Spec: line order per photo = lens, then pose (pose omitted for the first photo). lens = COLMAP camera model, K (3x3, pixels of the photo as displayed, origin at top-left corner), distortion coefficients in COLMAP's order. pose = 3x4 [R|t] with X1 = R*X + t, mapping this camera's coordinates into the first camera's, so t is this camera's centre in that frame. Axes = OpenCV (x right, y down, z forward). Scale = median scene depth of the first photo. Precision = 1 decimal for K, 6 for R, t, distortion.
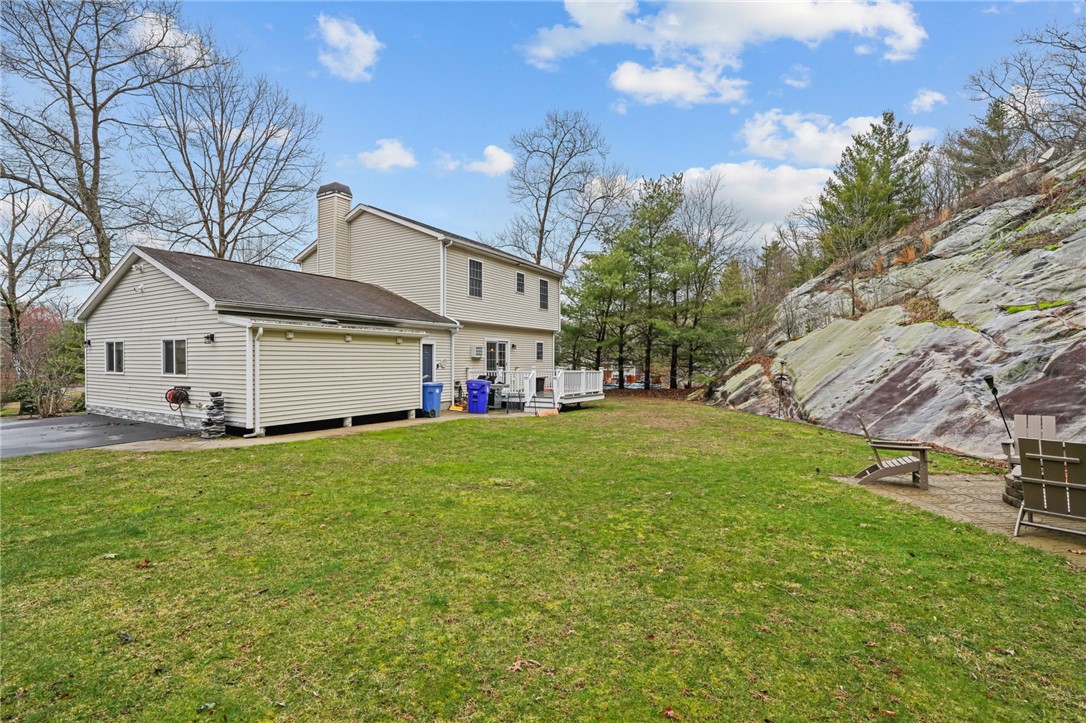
lens RADIAL K [[504.9, 0, 539.3], [0, 504.9, 361.4], [0, 0, 1]] dist [-0.054104, 0.019845]
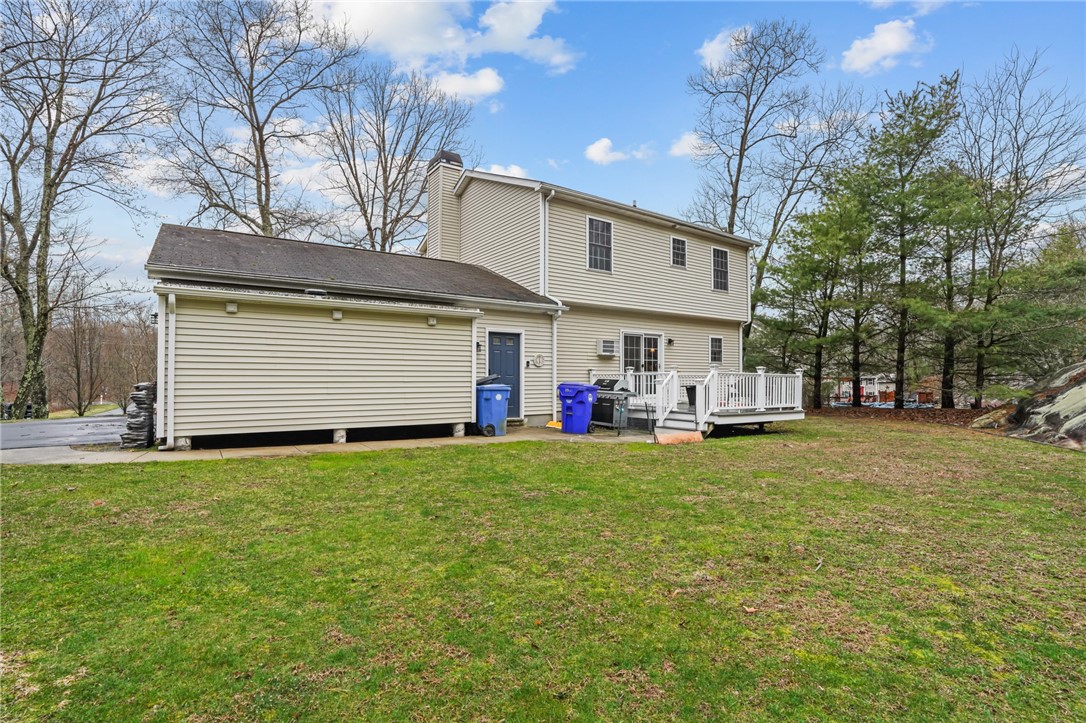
lens RADIAL K [[504.9, 0, 549.7], [0, 504.9, 367.2], [0, 0, 1]] dist [-0.054104, 0.019845]
pose [[0.904016, -0.006217, -0.427453, 0.108826], [-0.003713, 0.999742, -0.022393, 0.024911], [0.427482, 0.021831, 0.903760, 0.308548]]
